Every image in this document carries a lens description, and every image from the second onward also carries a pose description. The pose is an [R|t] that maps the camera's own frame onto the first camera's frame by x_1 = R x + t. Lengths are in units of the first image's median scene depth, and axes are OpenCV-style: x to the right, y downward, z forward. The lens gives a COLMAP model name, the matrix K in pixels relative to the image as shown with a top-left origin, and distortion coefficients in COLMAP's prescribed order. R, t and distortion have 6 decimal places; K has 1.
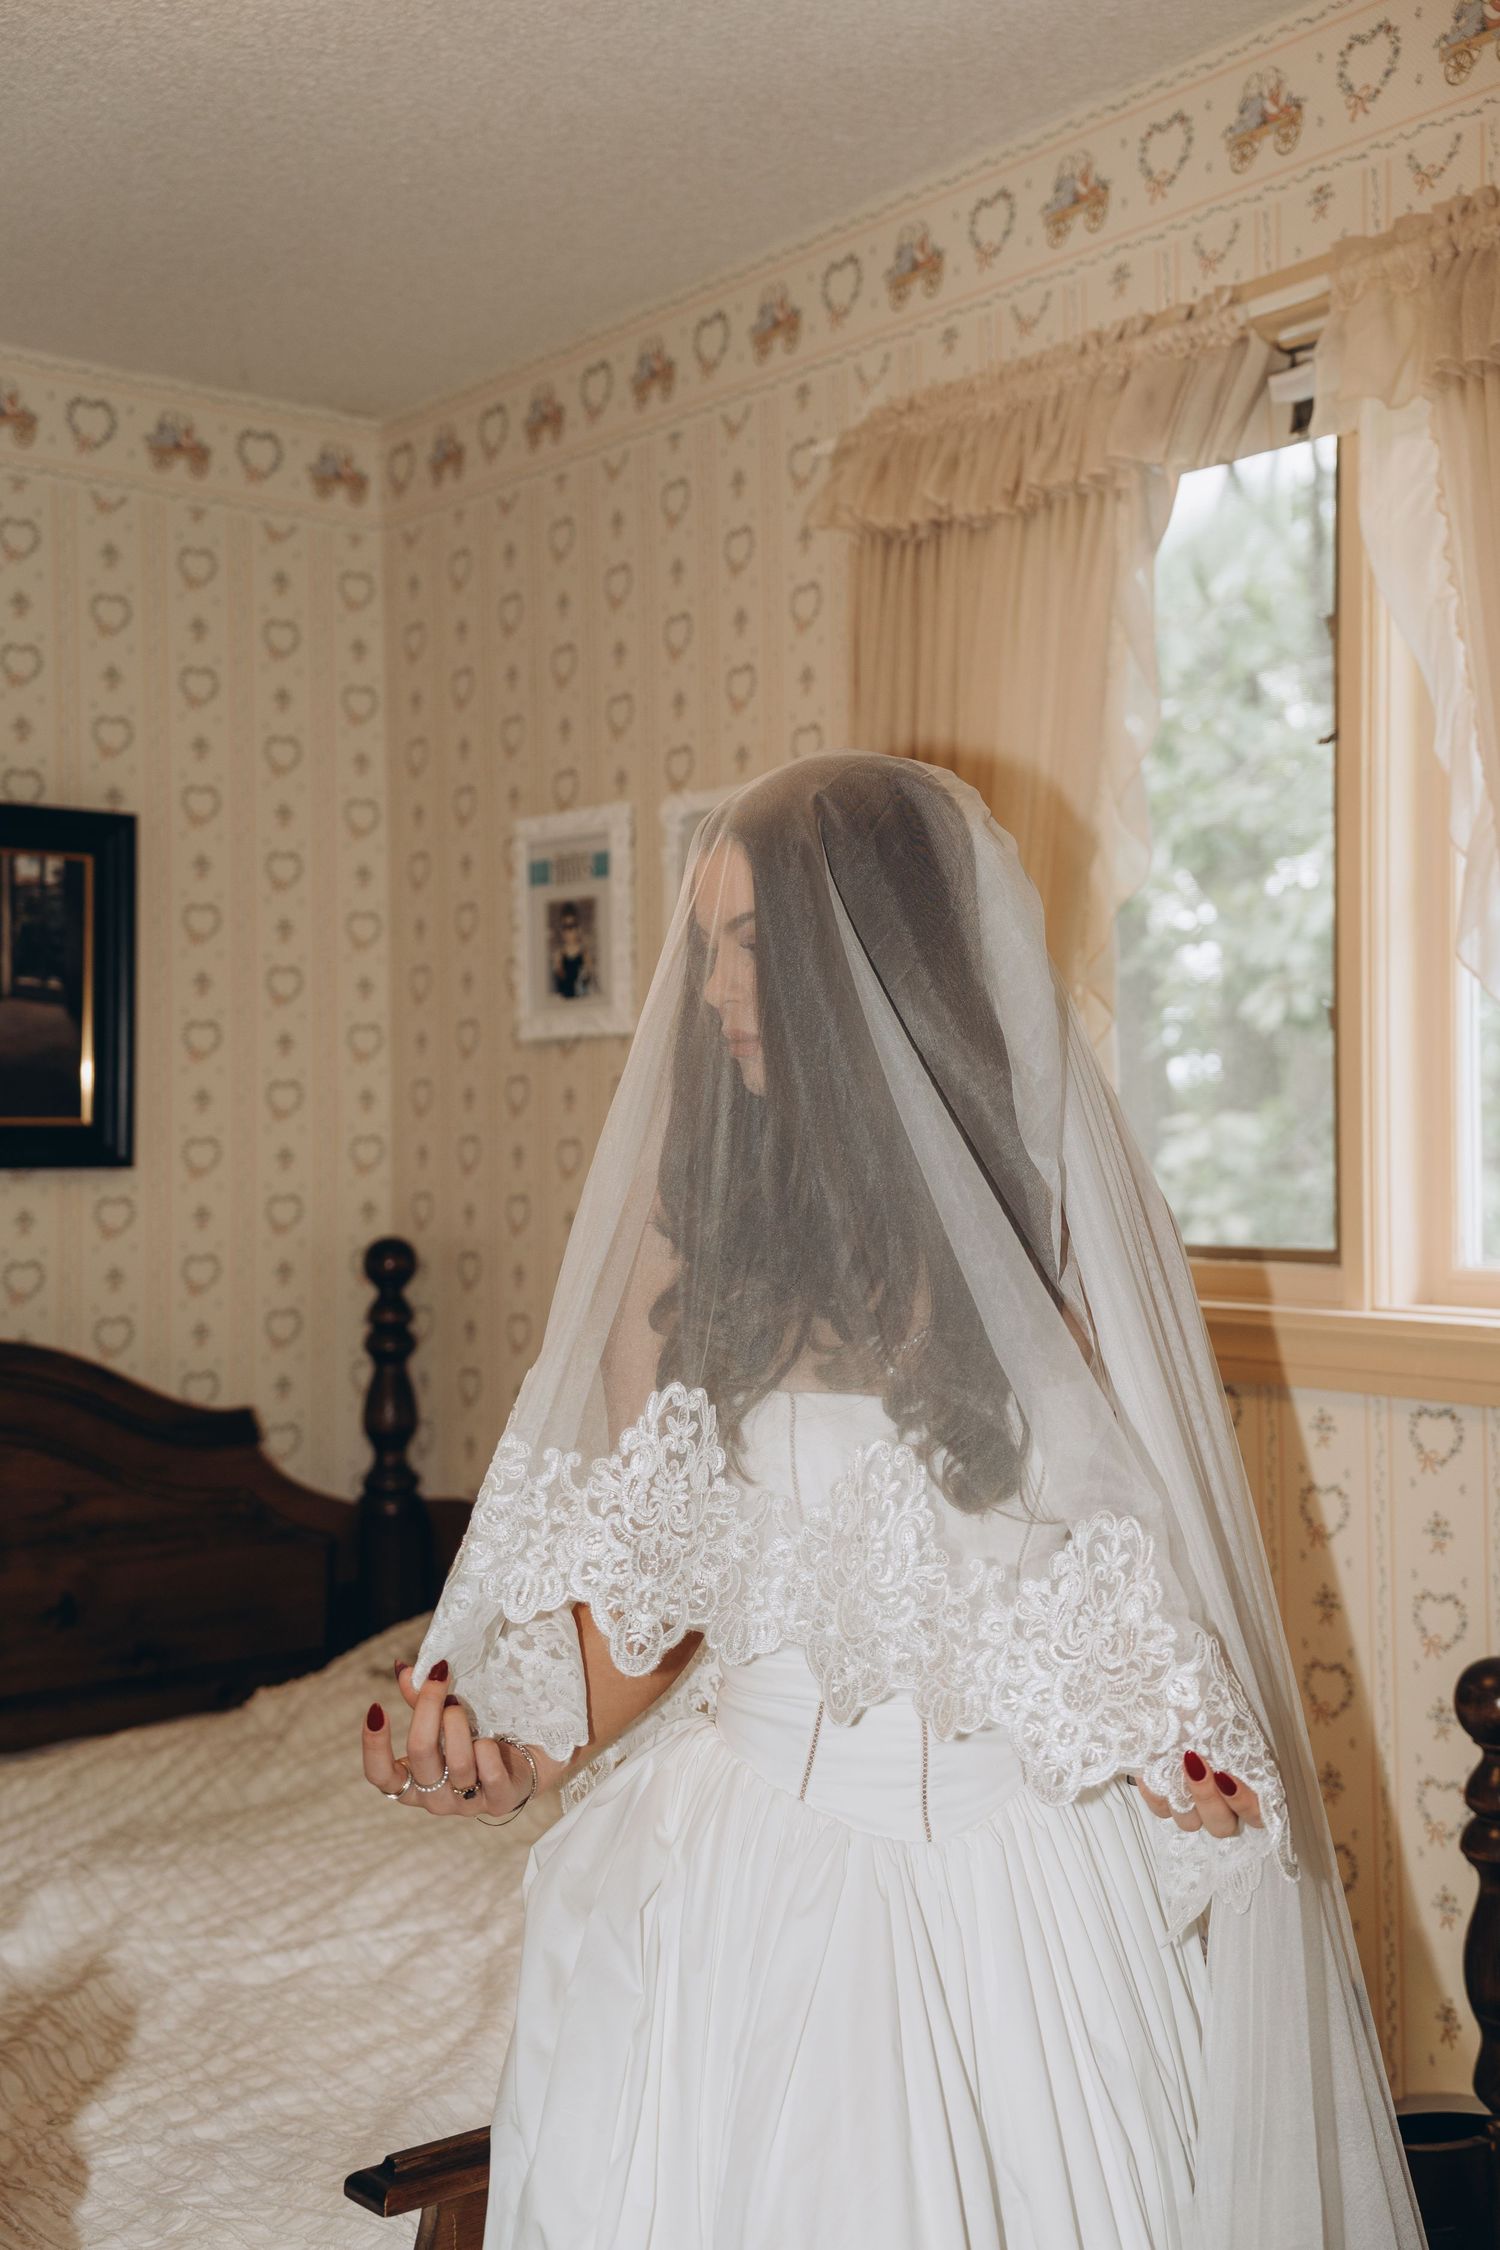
lens RADIAL K [[2579.9, 0, 750.0], [0, 2579.9, 1125.0], [0, 0, 1]] dist [0.243577, -0.351573]
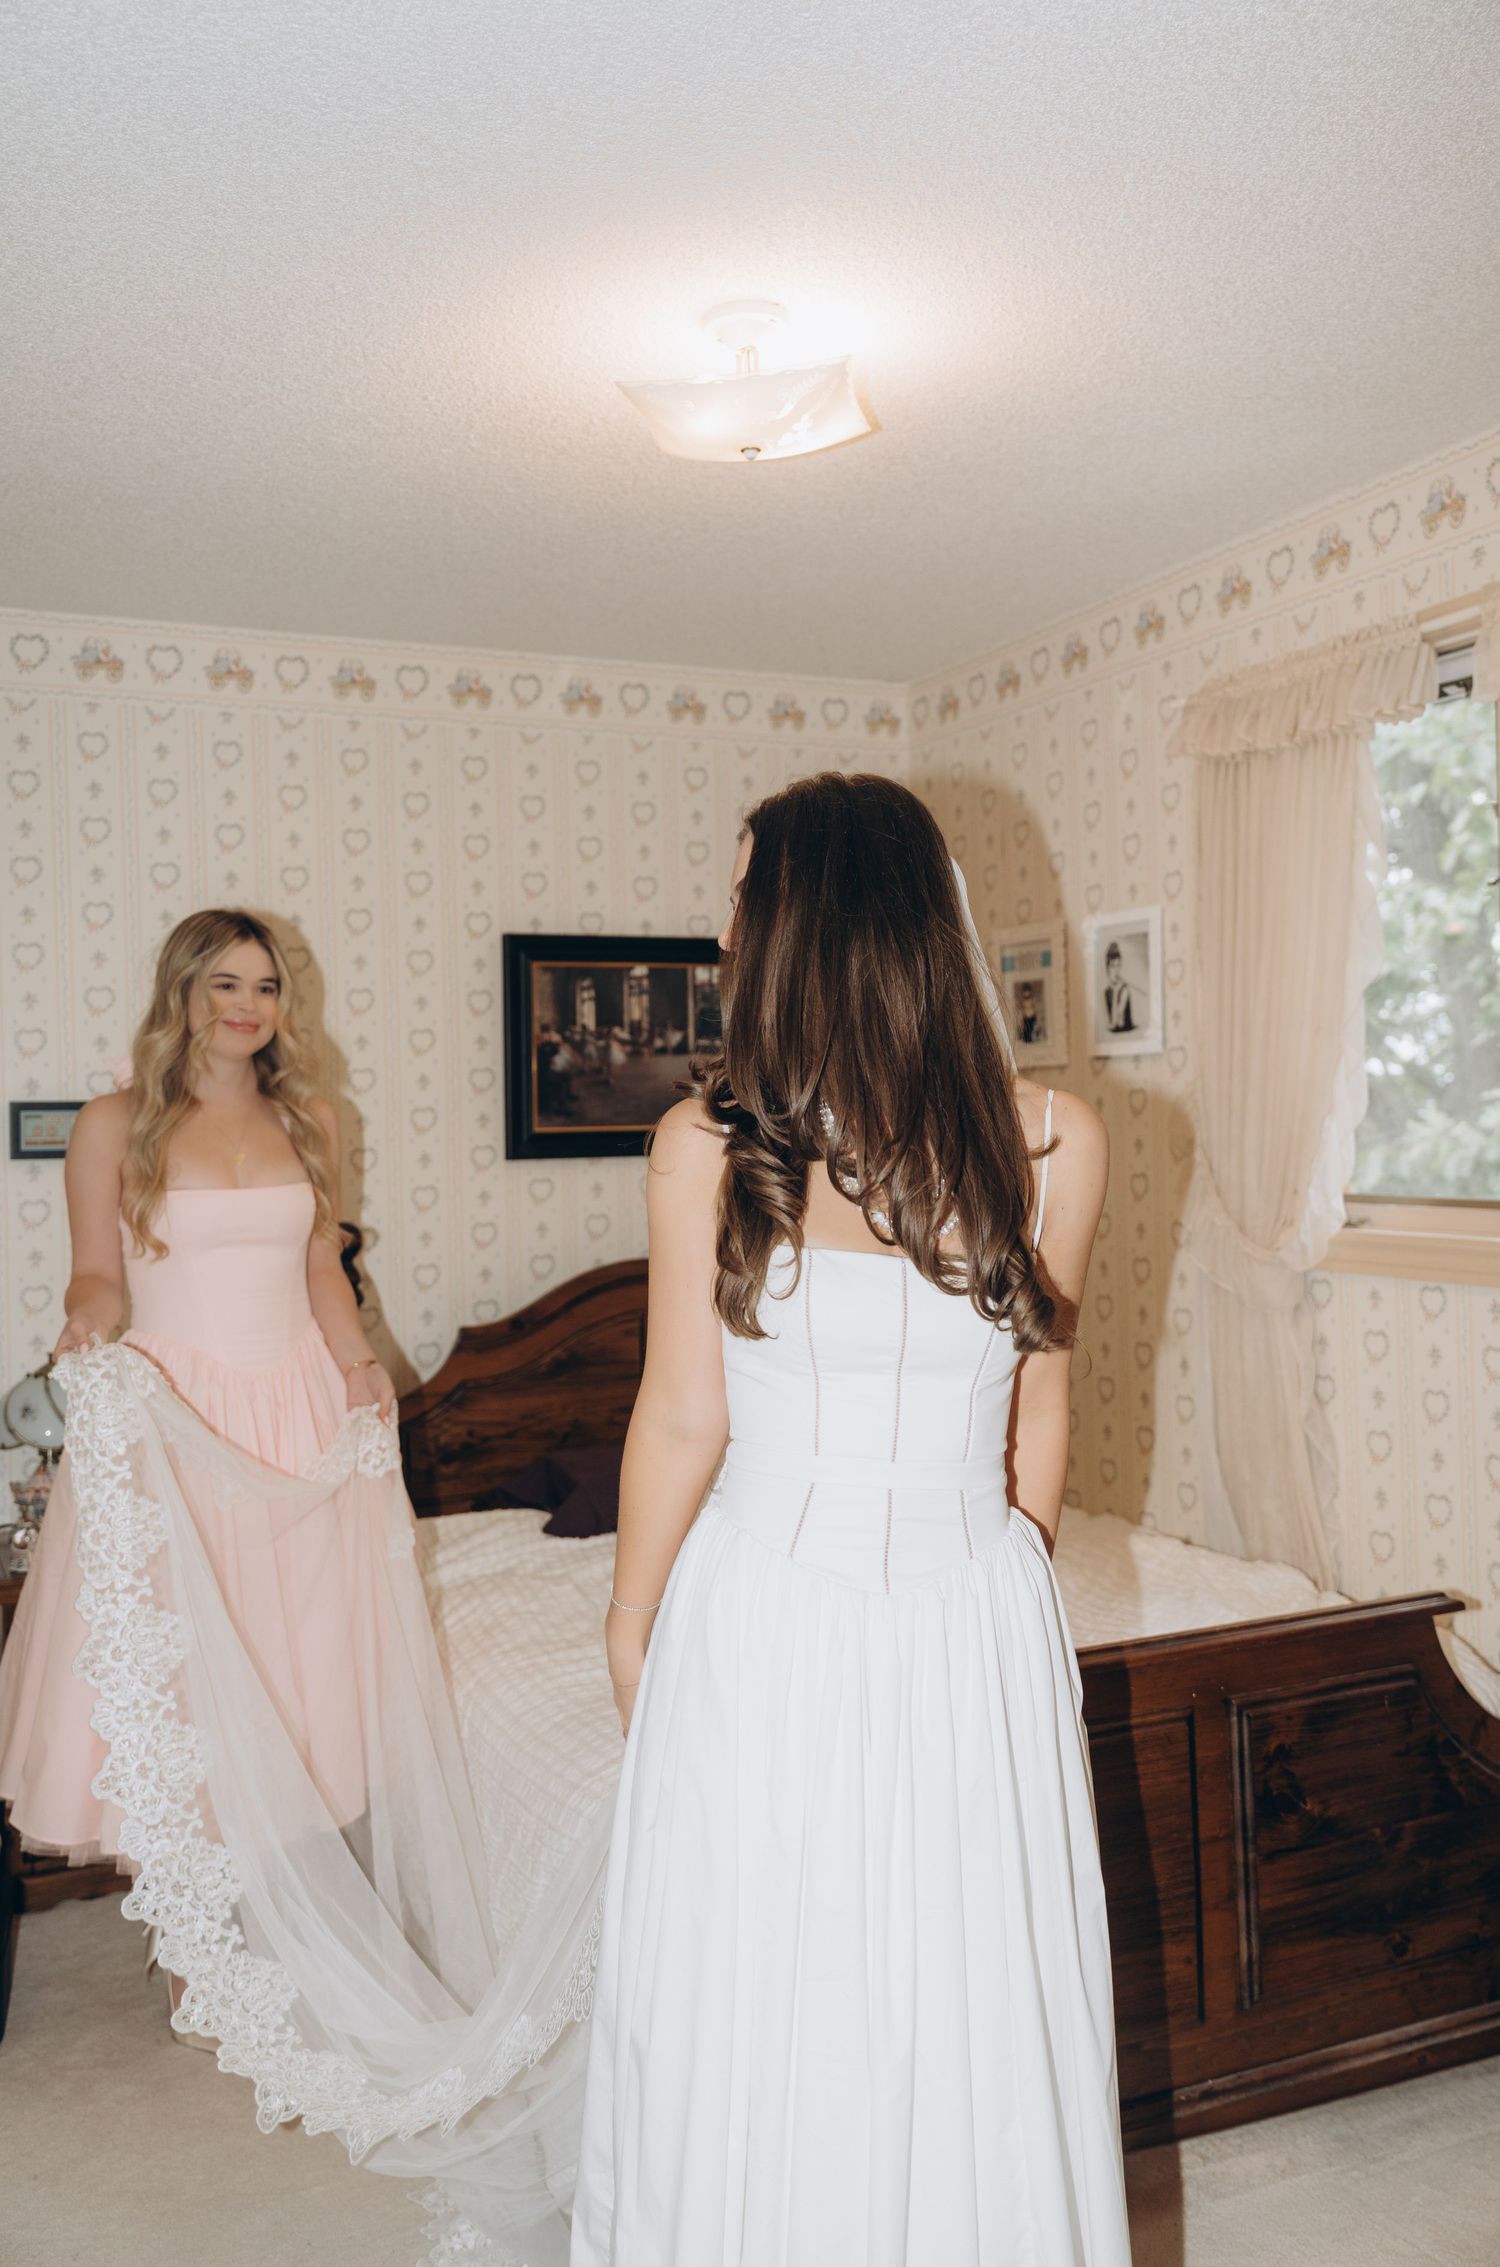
lens RADIAL K [[1919.0, 0, 757.4], [0, 1919.0, 1128.8], [0, 0, 1]] dist [0.037937, -0.025519]
pose [[0.974381, -0.016940, -0.224263, 0.033464], [0.020630, 0.999687, 0.014124, -0.017432], [0.223954, -0.018388, 0.974426, -0.197024]]
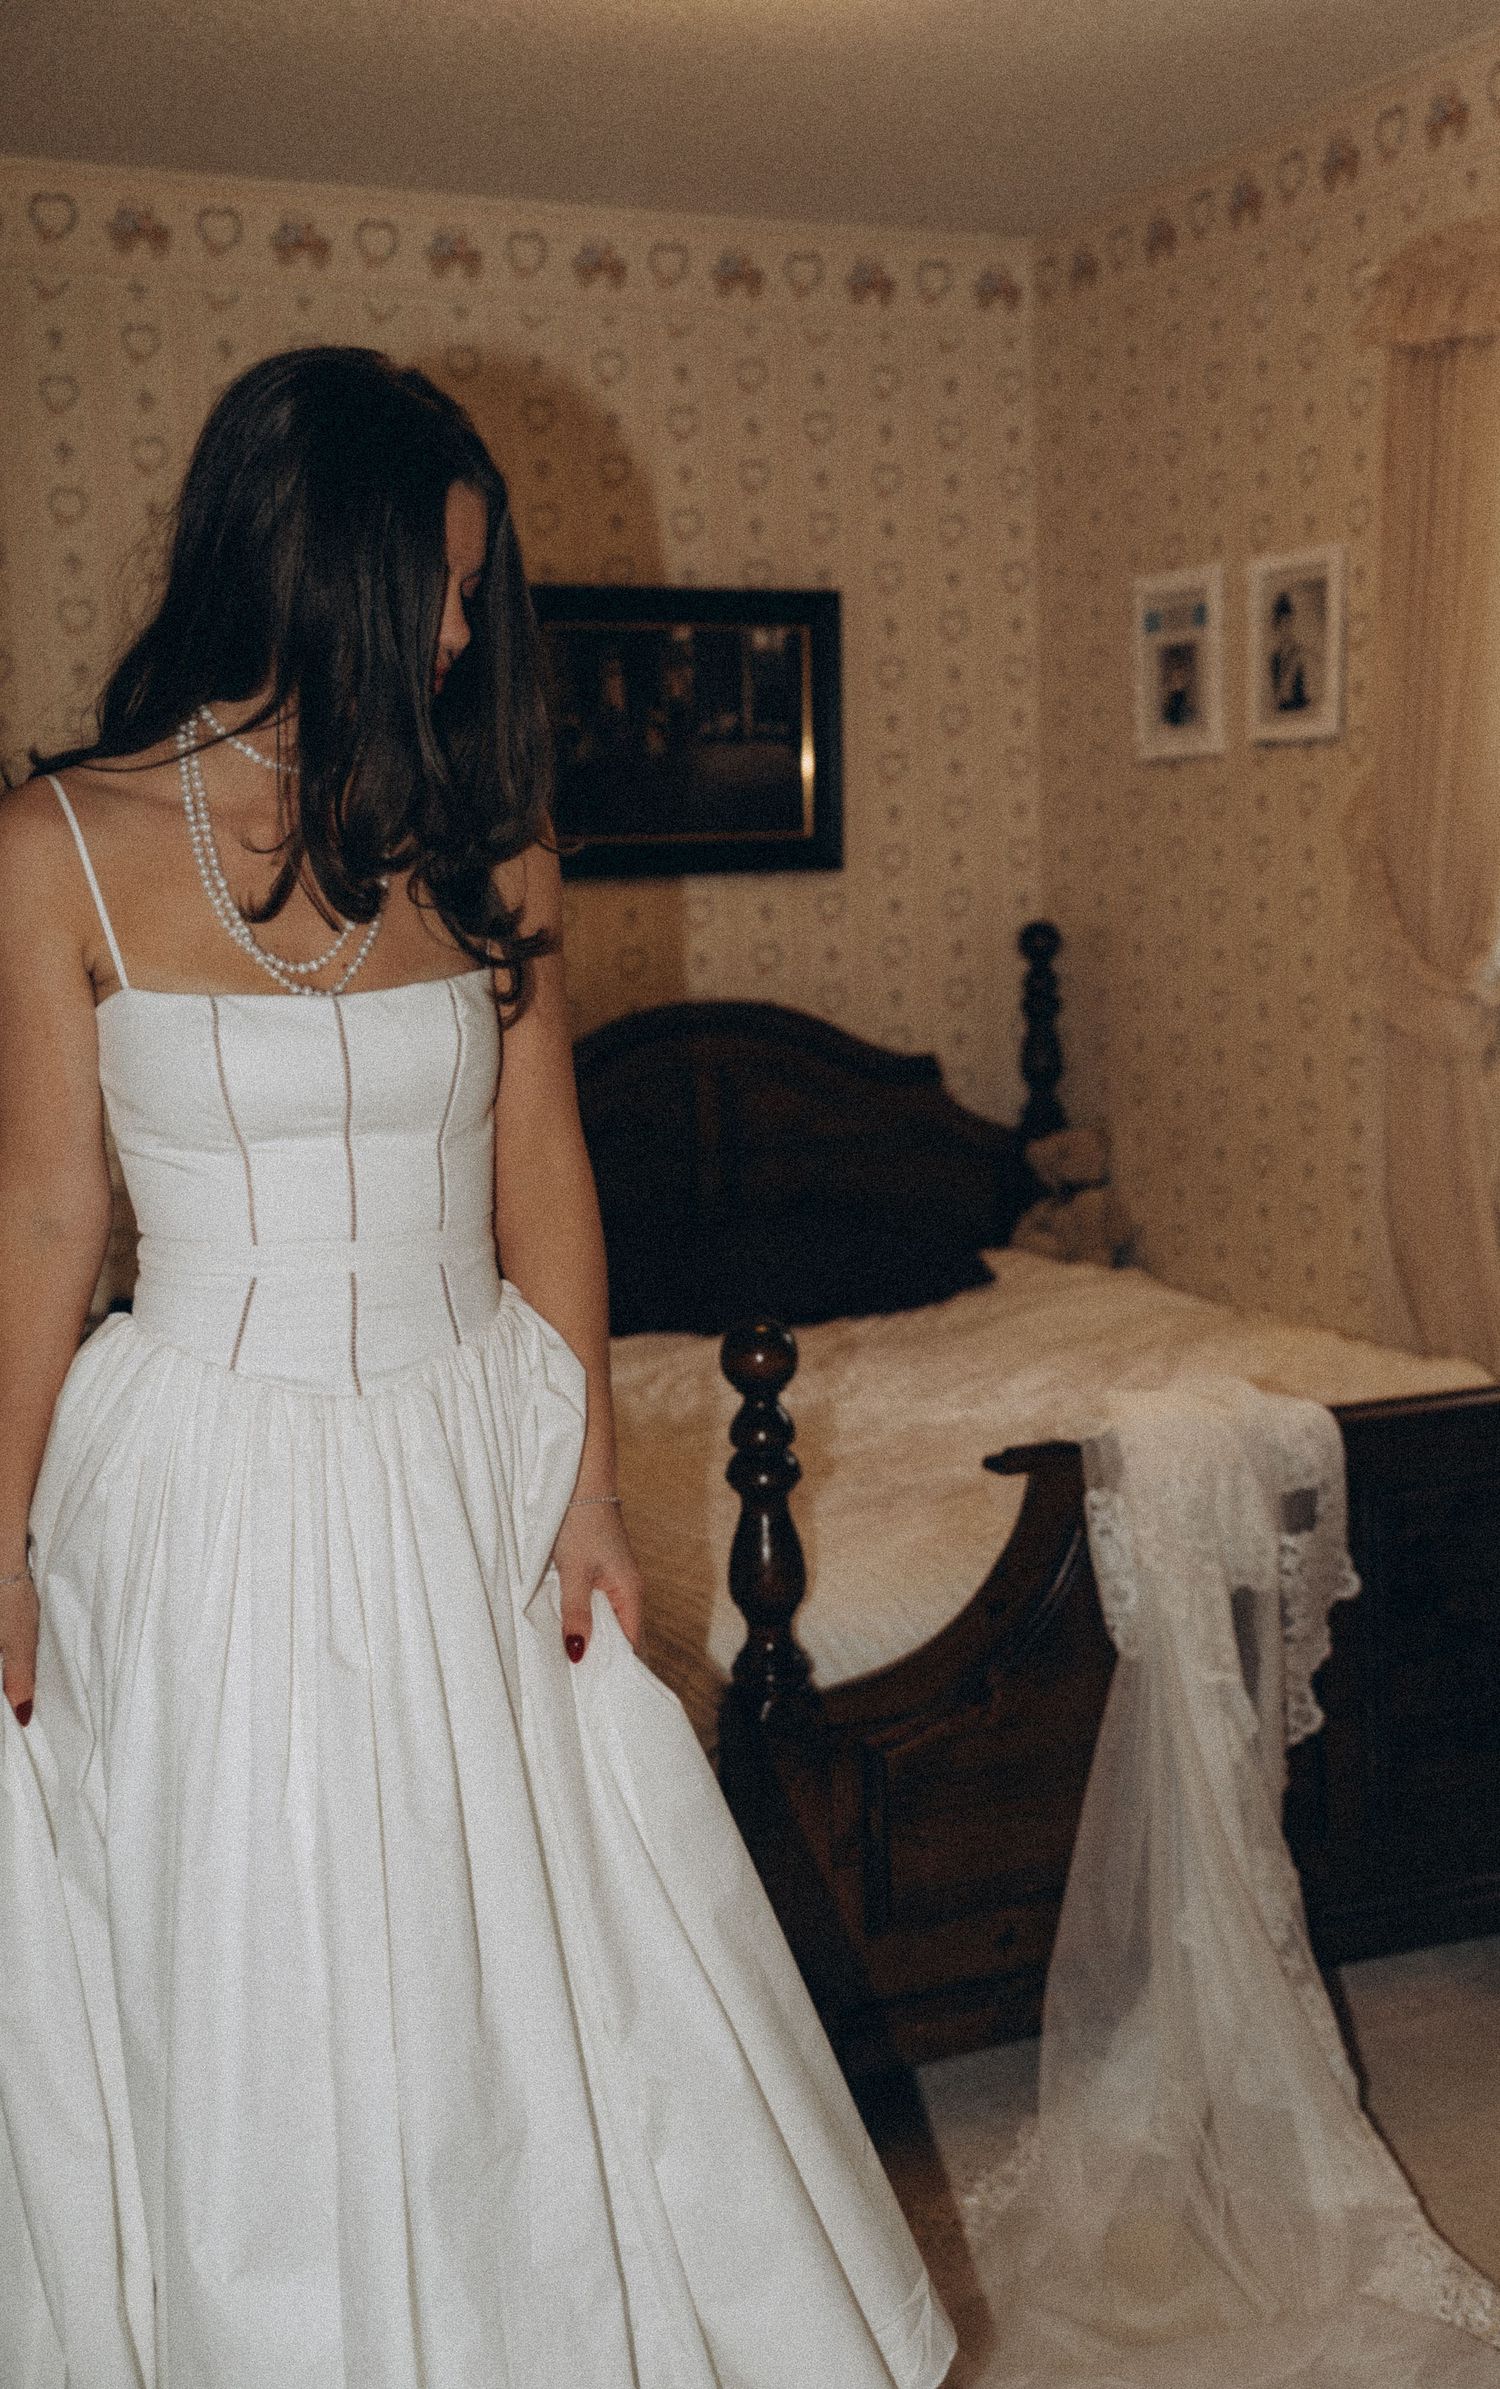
lens RADIAL K [[2653.3, 0, 827.4], [0, 2653.3, 1177.1], [0, 0, 1]] dist [0.194542, -0.251627]
pose [[0.971651, 0.008379, -0.236272, 0.077607], [0.023973, 0.990729, 0.133721, -0.010232], [0.235202, -0.135595, 0.962442, -0.327675]]
